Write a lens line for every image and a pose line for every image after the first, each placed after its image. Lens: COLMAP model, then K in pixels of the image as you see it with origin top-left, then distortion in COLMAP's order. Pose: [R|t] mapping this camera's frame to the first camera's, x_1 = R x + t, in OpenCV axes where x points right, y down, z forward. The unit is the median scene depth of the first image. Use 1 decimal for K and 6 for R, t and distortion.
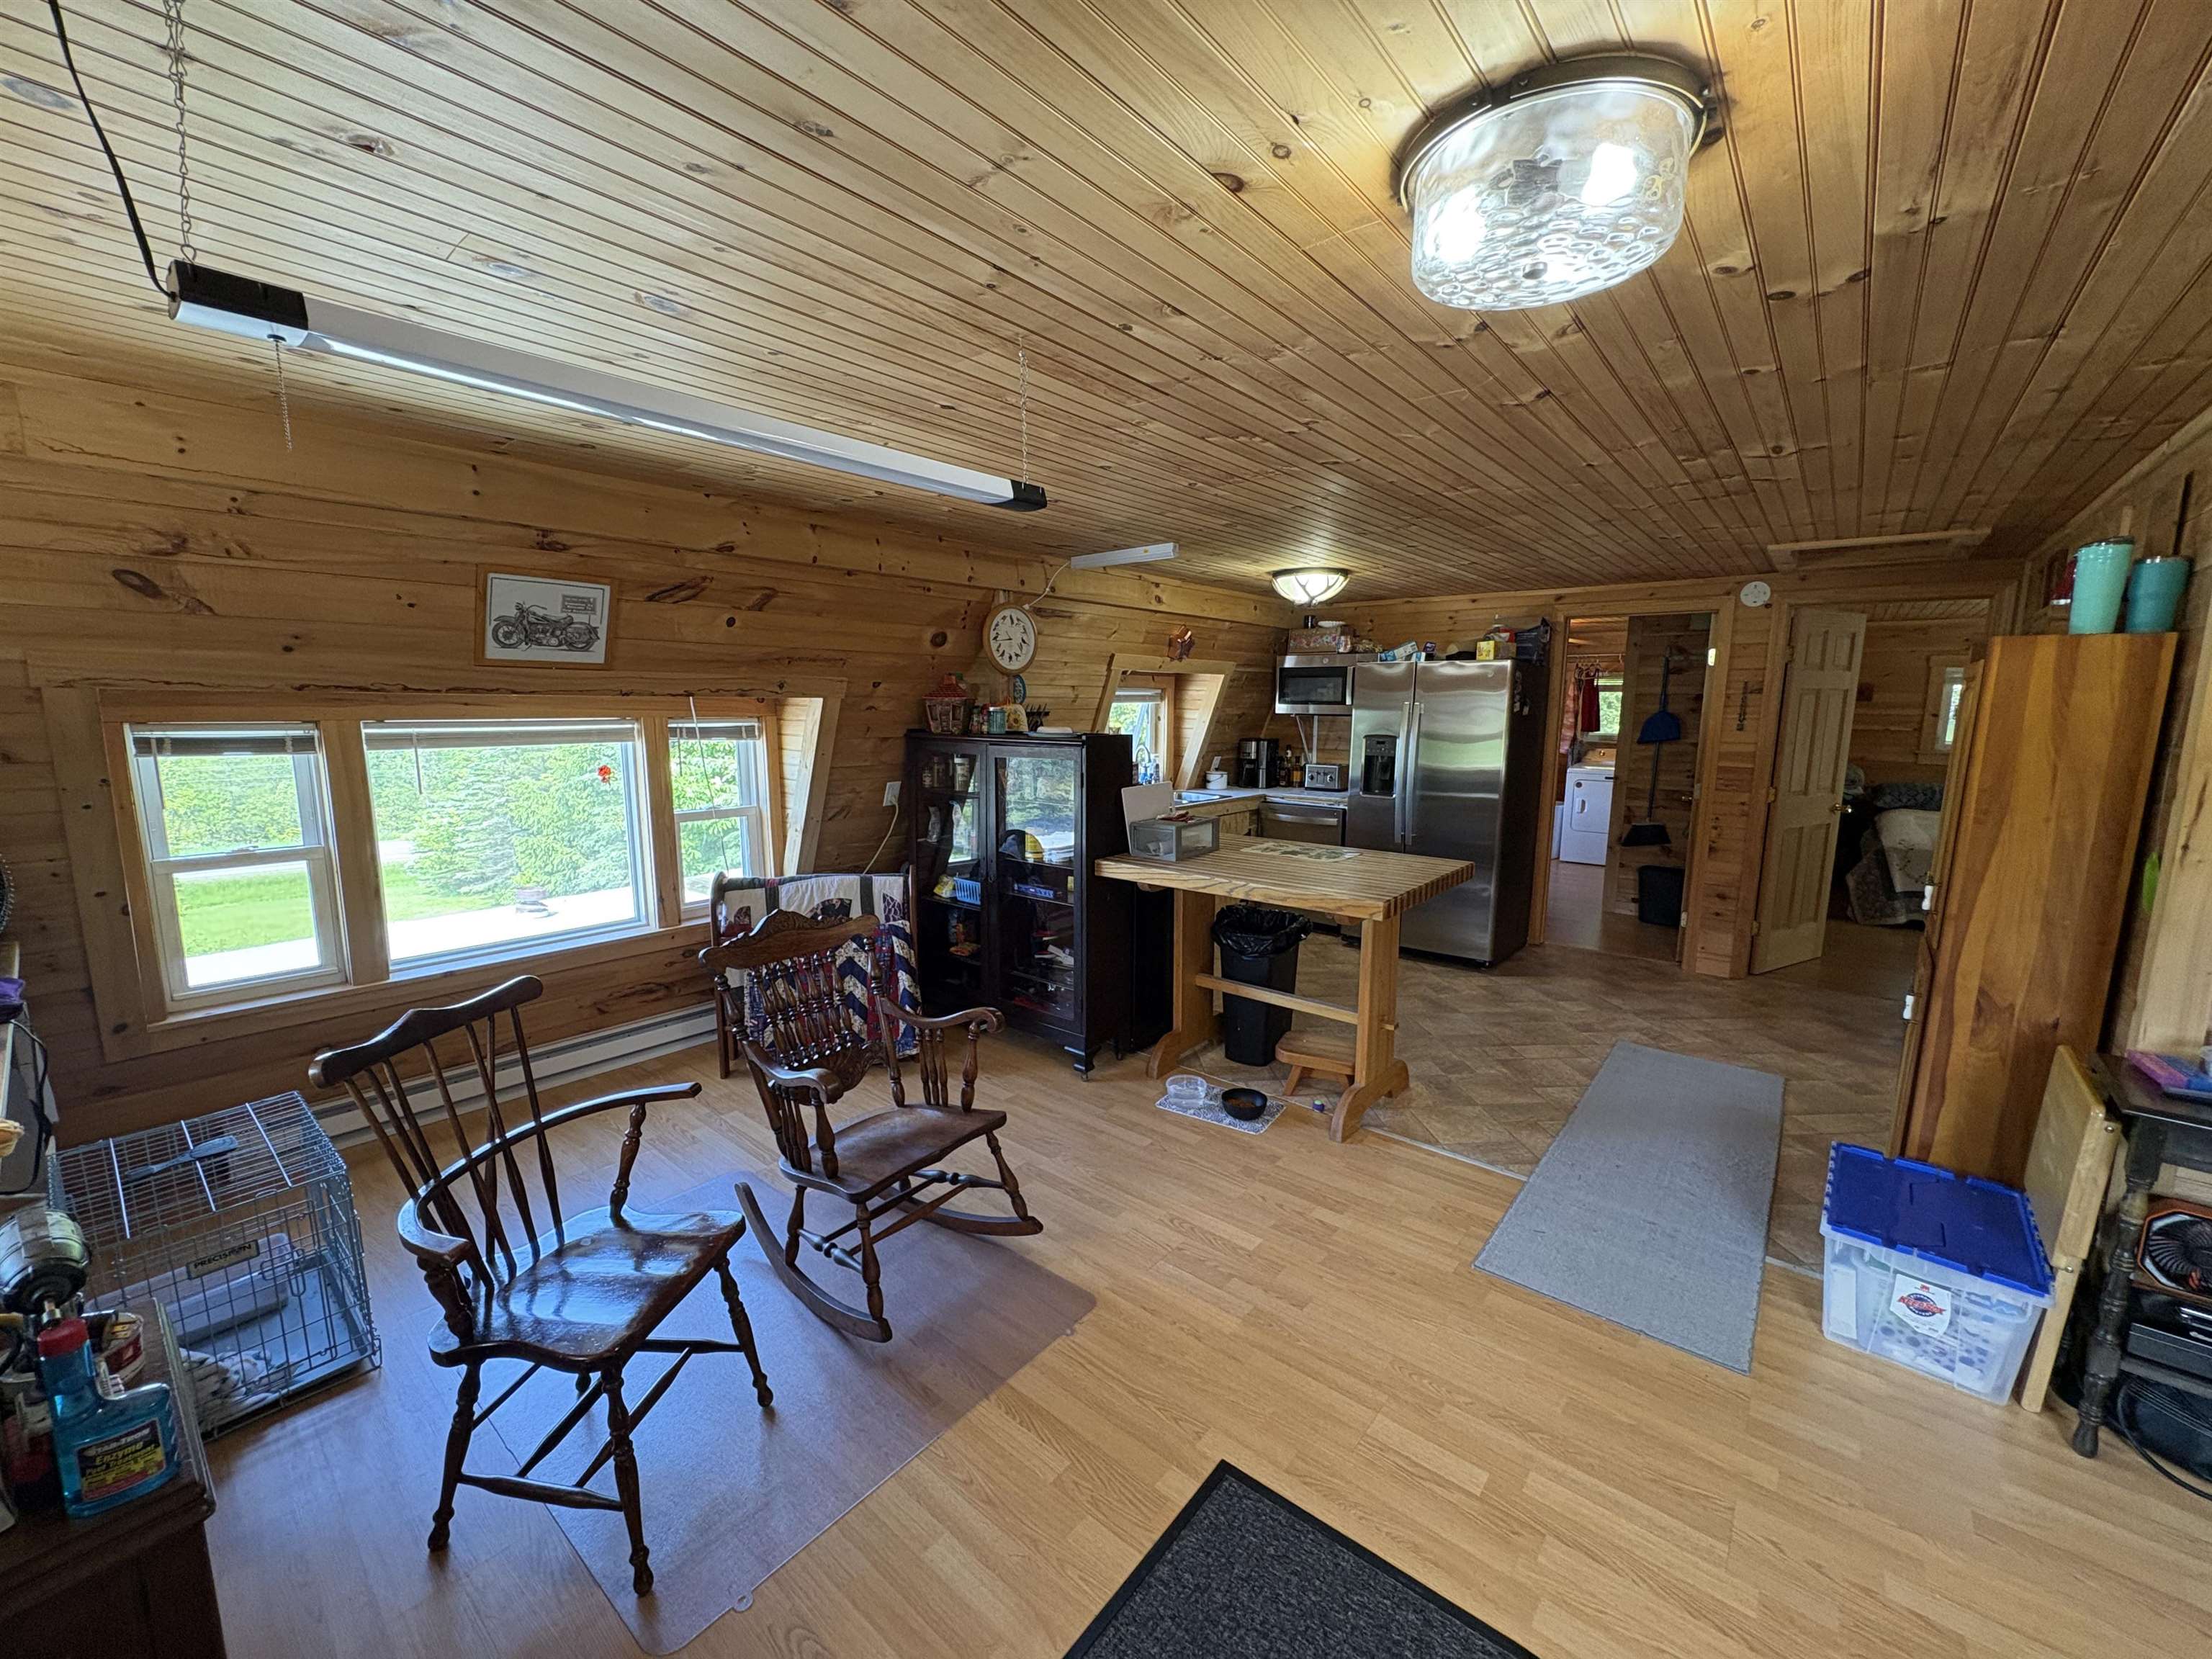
lens RADIAL K [[879.6, 0, 1103.3], [0, 879.6, 831.0], [0, 0, 1]] dist [0.000818, 0.000204]
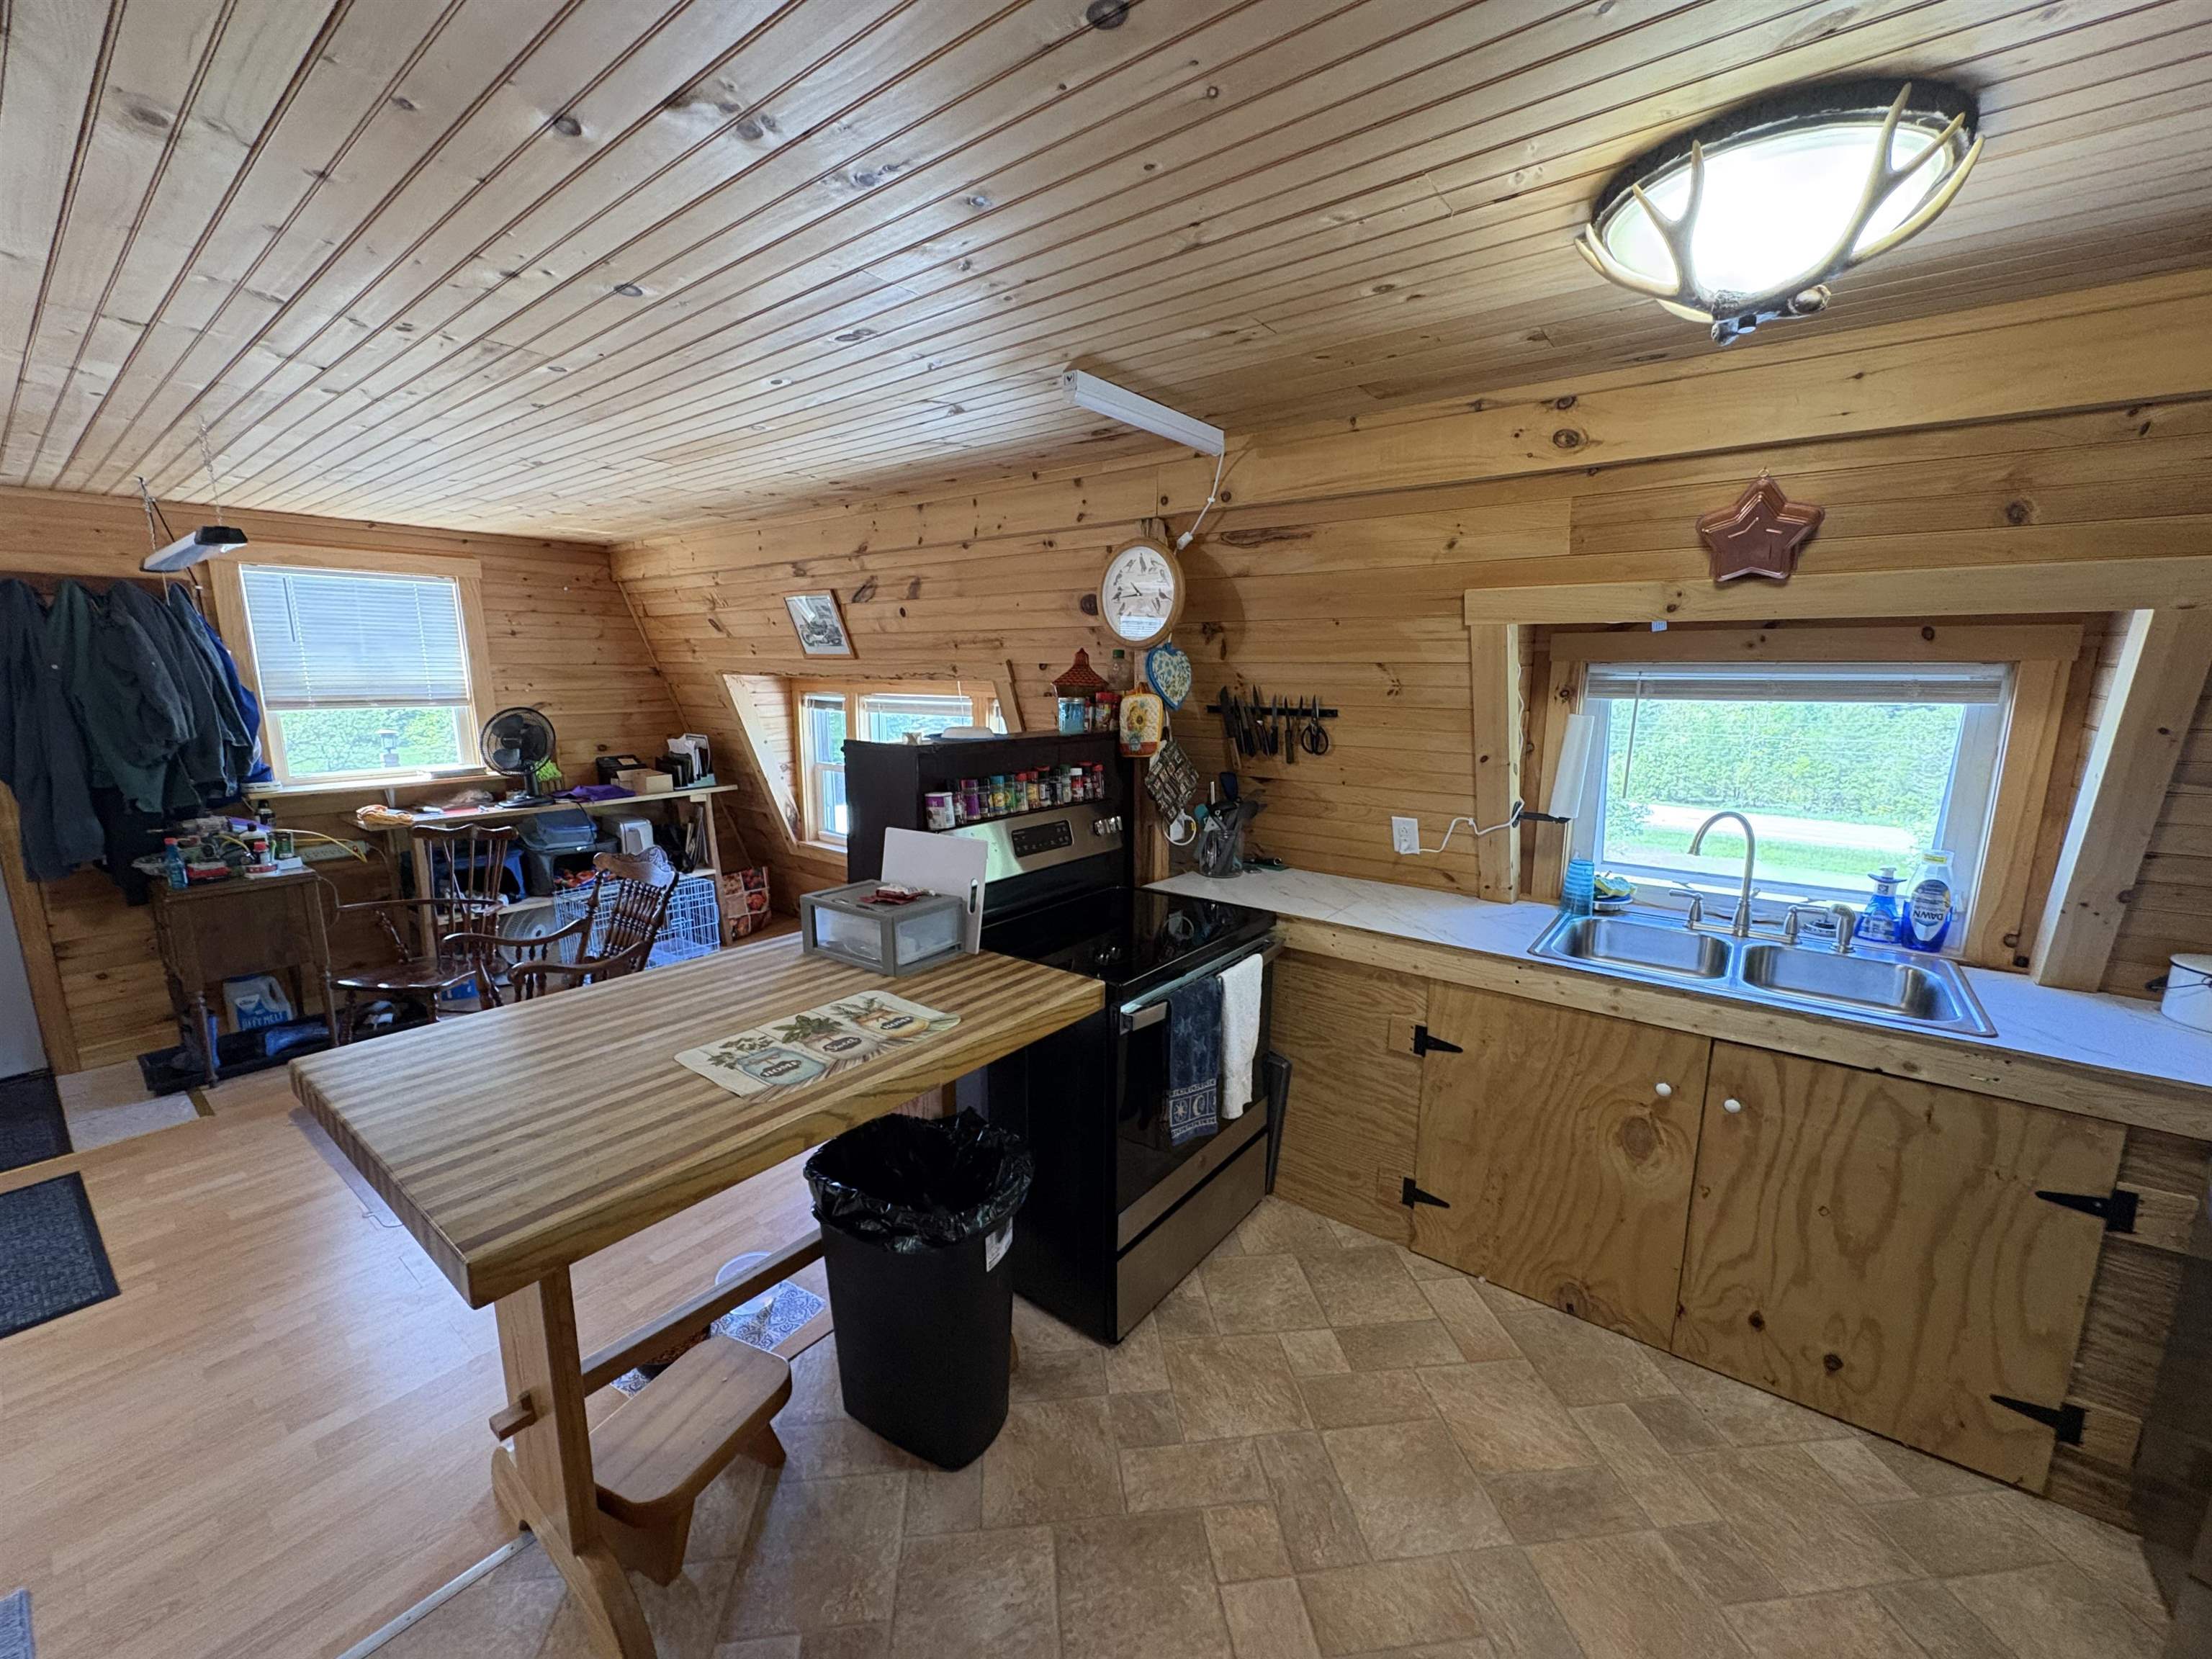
lens RADIAL K [[879.6, 0, 1105.4], [0, 879.6, 829.9], [0, 0, 1]] dist [0.000818, 0.000204]
pose [[0.043550, 0.174728, -0.983653, 0.610860], [-0.152322, 0.974237, 0.166312, -0.163781], [0.987371, 0.142589, 0.069043, 1.026261]]
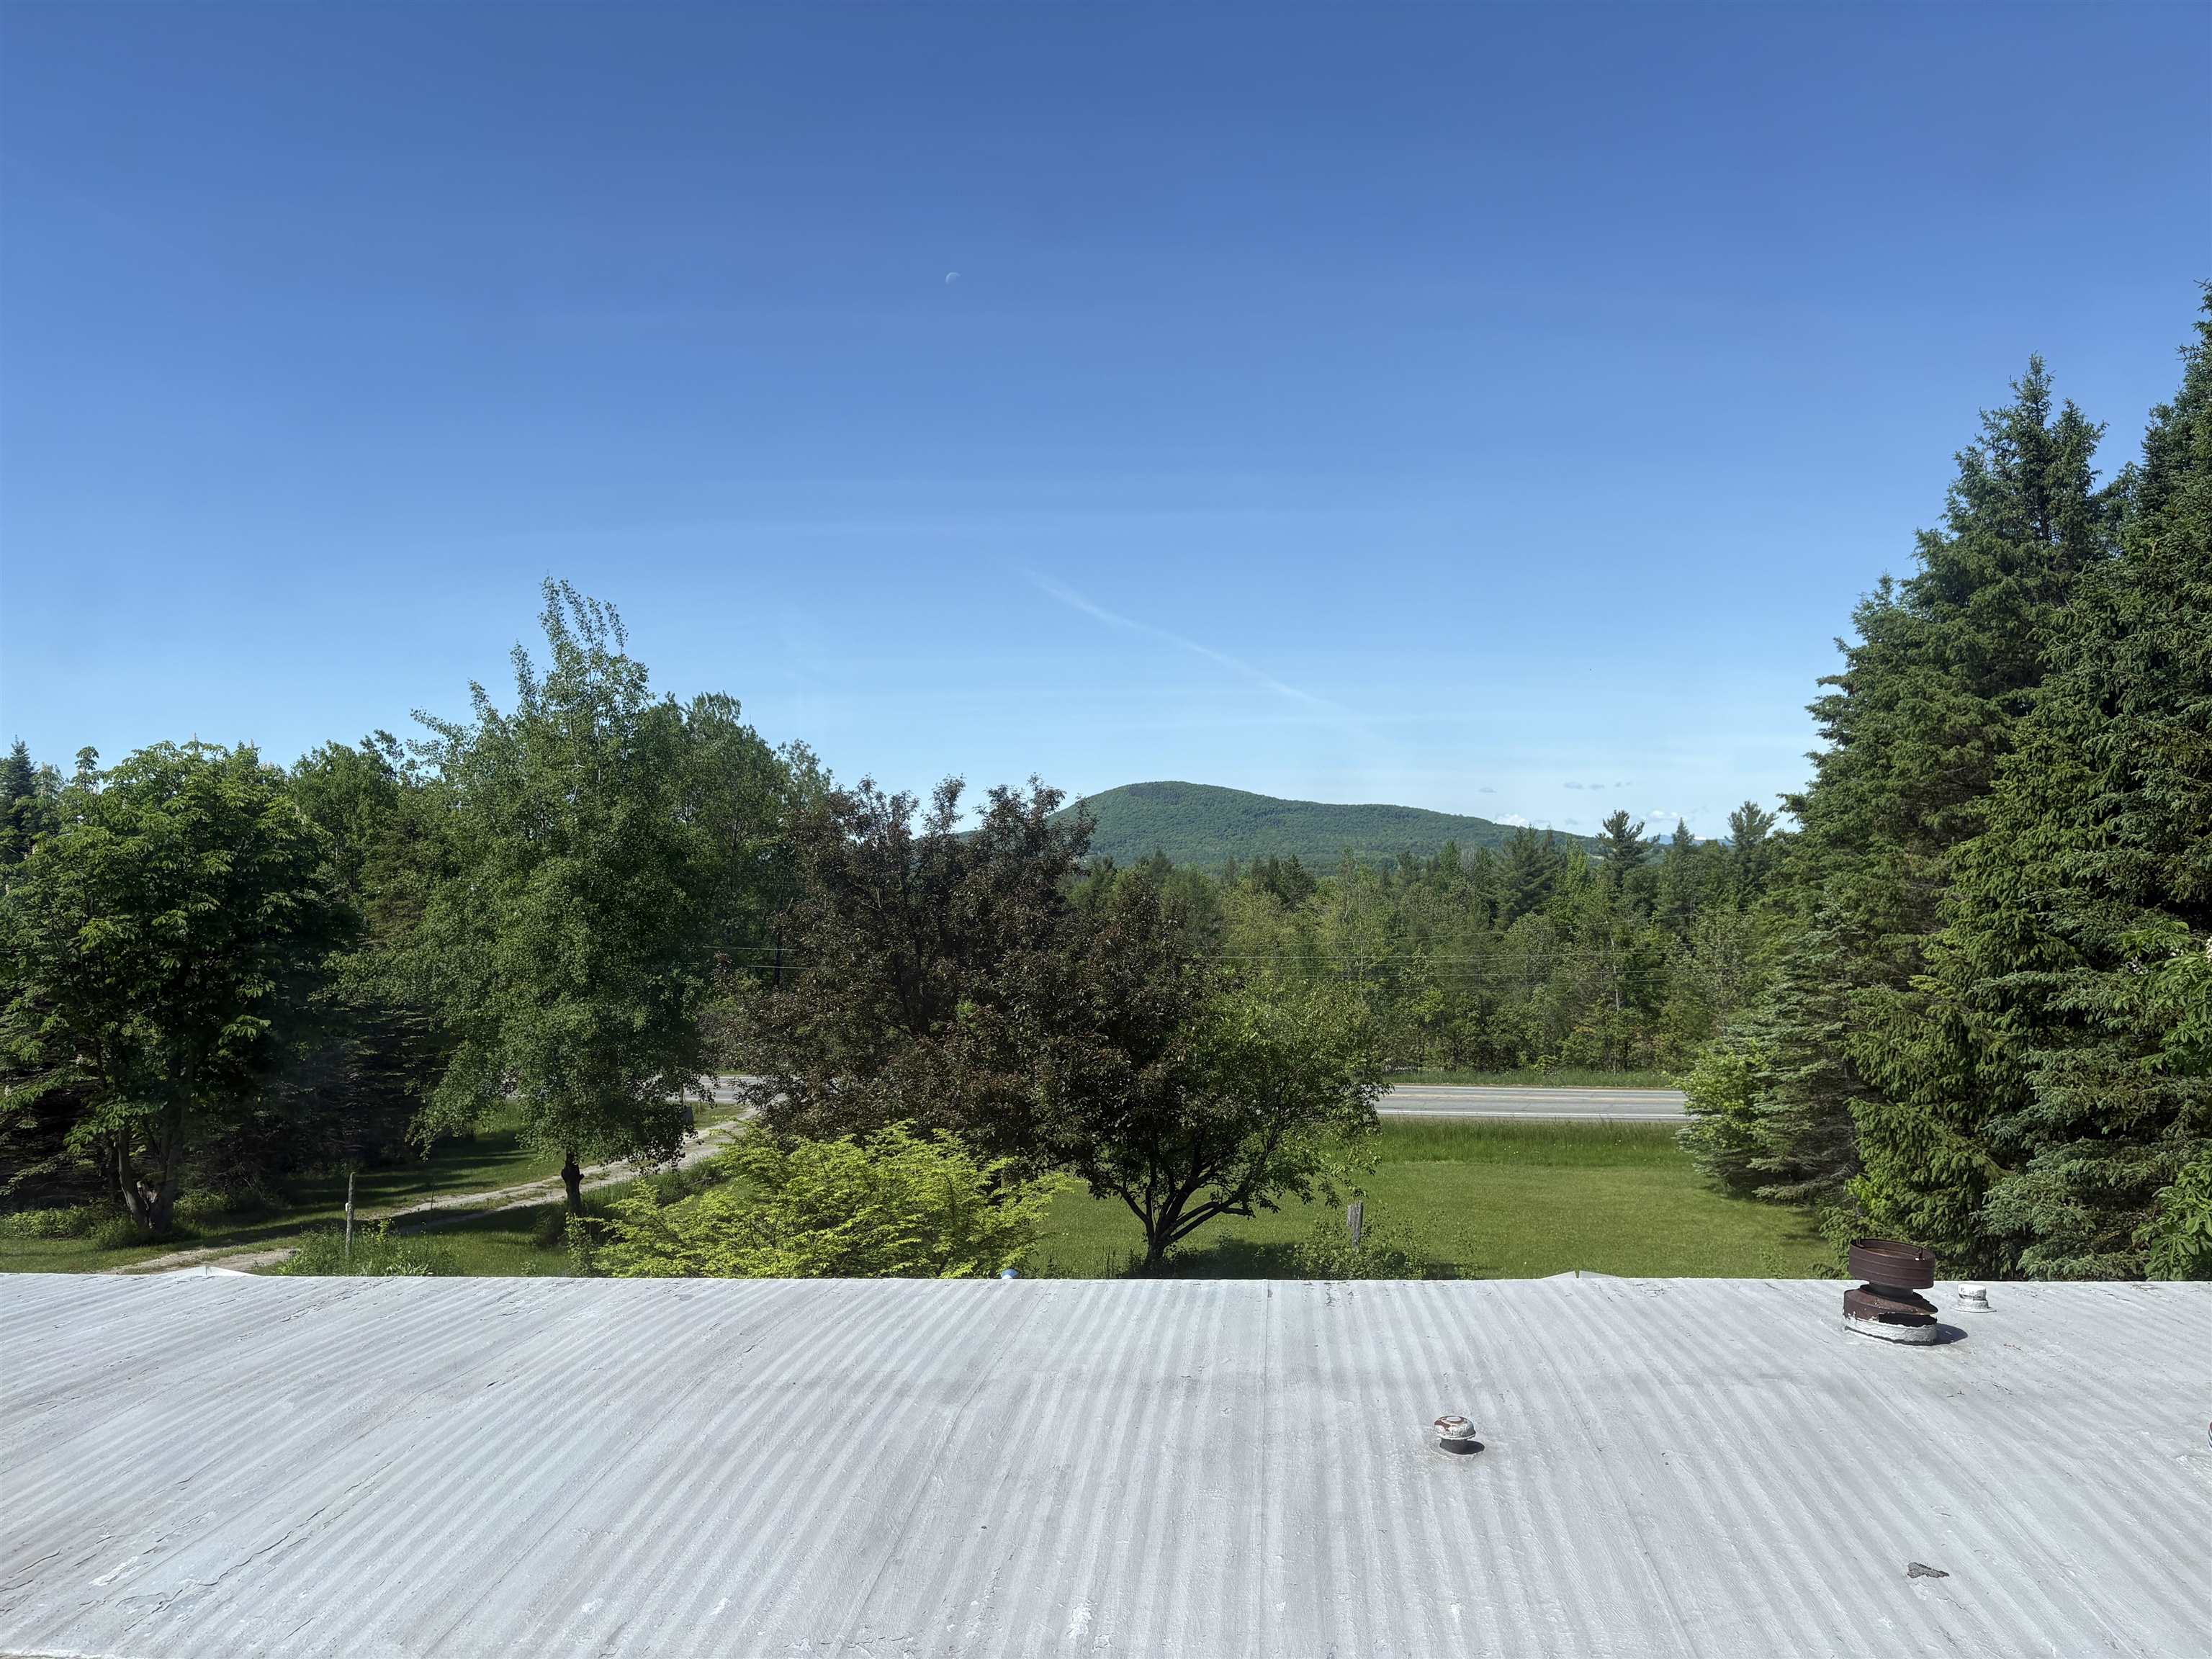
lens RADIAL K [[1690.3, 0, 1089.1], [0, 1690.3, 845.7], [0, 0, 1]] dist [0.054381, -0.037380]
pose [[0.528814, -0.031610, -0.848149, -0.509085], [-0.098834, 0.990214, -0.098527, 0.013703], [0.842963, 0.135928, 0.520515, 0.774457]]
